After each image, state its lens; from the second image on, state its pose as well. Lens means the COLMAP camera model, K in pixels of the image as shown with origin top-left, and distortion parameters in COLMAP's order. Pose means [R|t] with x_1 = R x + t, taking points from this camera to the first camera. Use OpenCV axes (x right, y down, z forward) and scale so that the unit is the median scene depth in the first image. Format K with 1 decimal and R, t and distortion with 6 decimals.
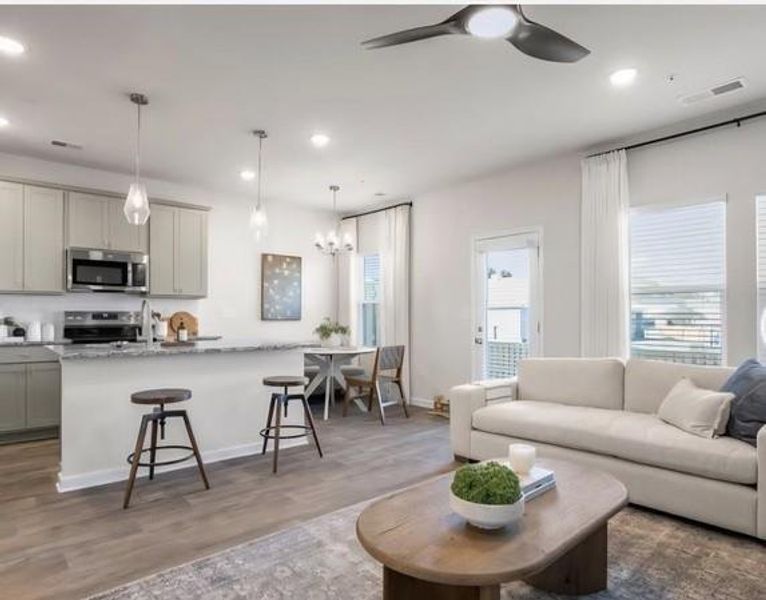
lens RADIAL K [[494.1, 0, 382.1], [0, 494.1, 306.7], [0, 0, 1]] dist [-0.009446, 0.007643]
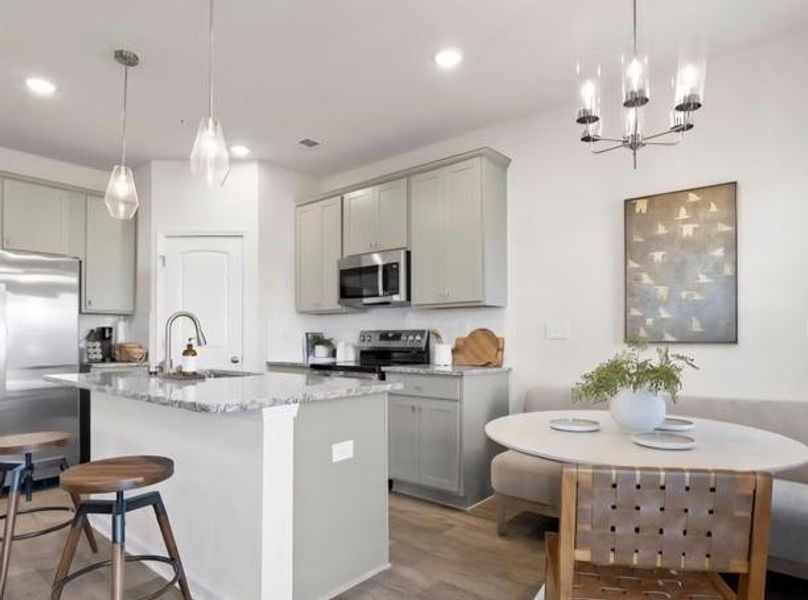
lens RADIAL K [[486.9, 0, 391.8], [0, 486.9, 333.2], [0, 0, 1]] dist [-0.036603, 0.001119]
pose [[0.141960, -0.012073, -0.989799, 0.216049], [0.020927, 0.999739, -0.009192, 0.021382], [0.989651, -0.019408, 0.142175, 0.893589]]
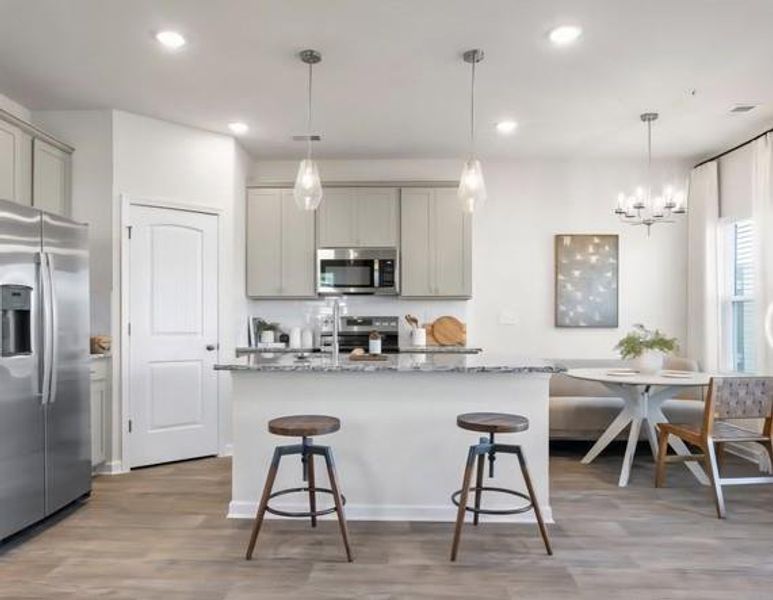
lens RADIAL K [[558.5, 0, 364.5], [0, 558.5, 317.1], [0, 0, 1]] dist [-0.024128, 0.020461]
pose [[0.720649, -0.005899, -0.693275, 0.147656], [0.013545, 0.999893, 0.005572, 0.004760], [0.693168, -0.013406, 0.720652, 0.276637]]
